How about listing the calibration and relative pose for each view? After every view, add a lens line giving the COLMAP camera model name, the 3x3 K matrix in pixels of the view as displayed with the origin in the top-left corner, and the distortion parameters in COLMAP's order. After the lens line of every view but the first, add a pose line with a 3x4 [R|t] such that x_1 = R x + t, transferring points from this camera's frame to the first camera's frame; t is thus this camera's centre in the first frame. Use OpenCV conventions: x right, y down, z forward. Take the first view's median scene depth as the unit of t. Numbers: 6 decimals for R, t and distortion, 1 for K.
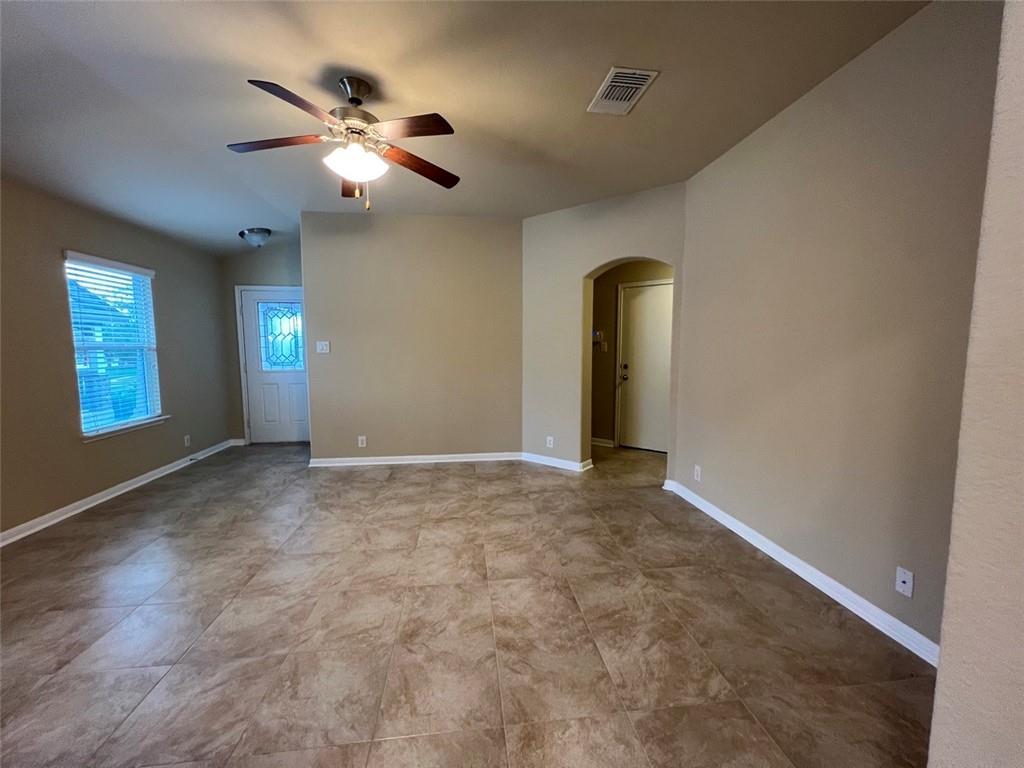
lens RADIAL K [[406.7, 0, 510.7], [0, 406.7, 387.8], [0, 0, 1]] dist [-0.000876, -0.000060]
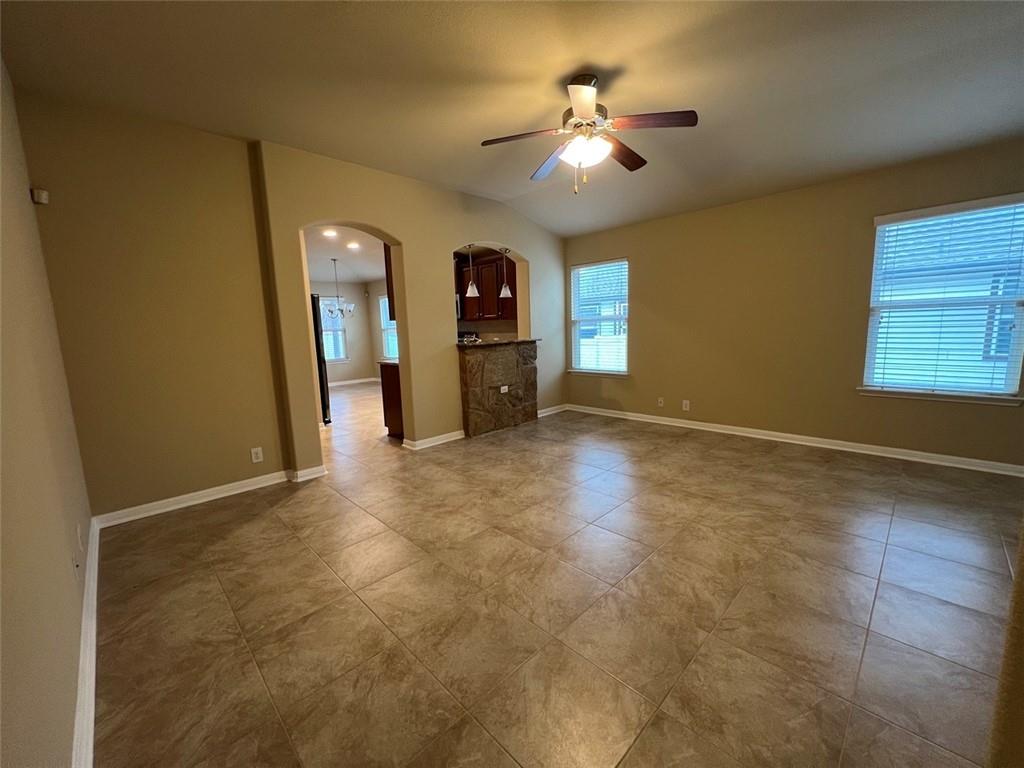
lens RADIAL K [[409.2, 0, 512.5], [0, 409.2, 387.0], [0, 0, 1]] dist [-0.001209, 0.000076]
pose [[-0.791157, 0.117164, -0.600286, 0.418586], [-0.027973, 0.973521, 0.226879, -0.125058], [0.610973, 0.196289, -0.766931, 1.440602]]
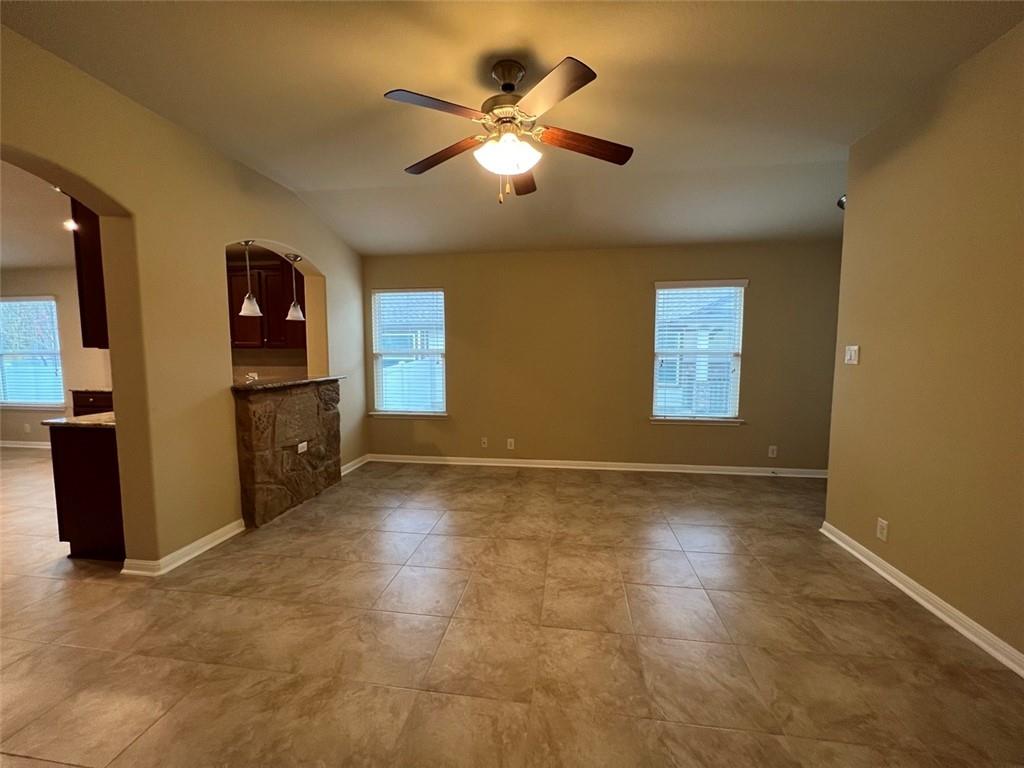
lens RADIAL K [[409.2, 0, 512.8], [0, 409.2, 386.8], [0, 0, 1]] dist [-0.001209, 0.000076]
pose [[-0.258397, 0.085960, -0.962207, 0.421910], [-0.098545, 0.988492, 0.114772, -0.108583], [0.960999, 0.124478, -0.246953, 0.995226]]
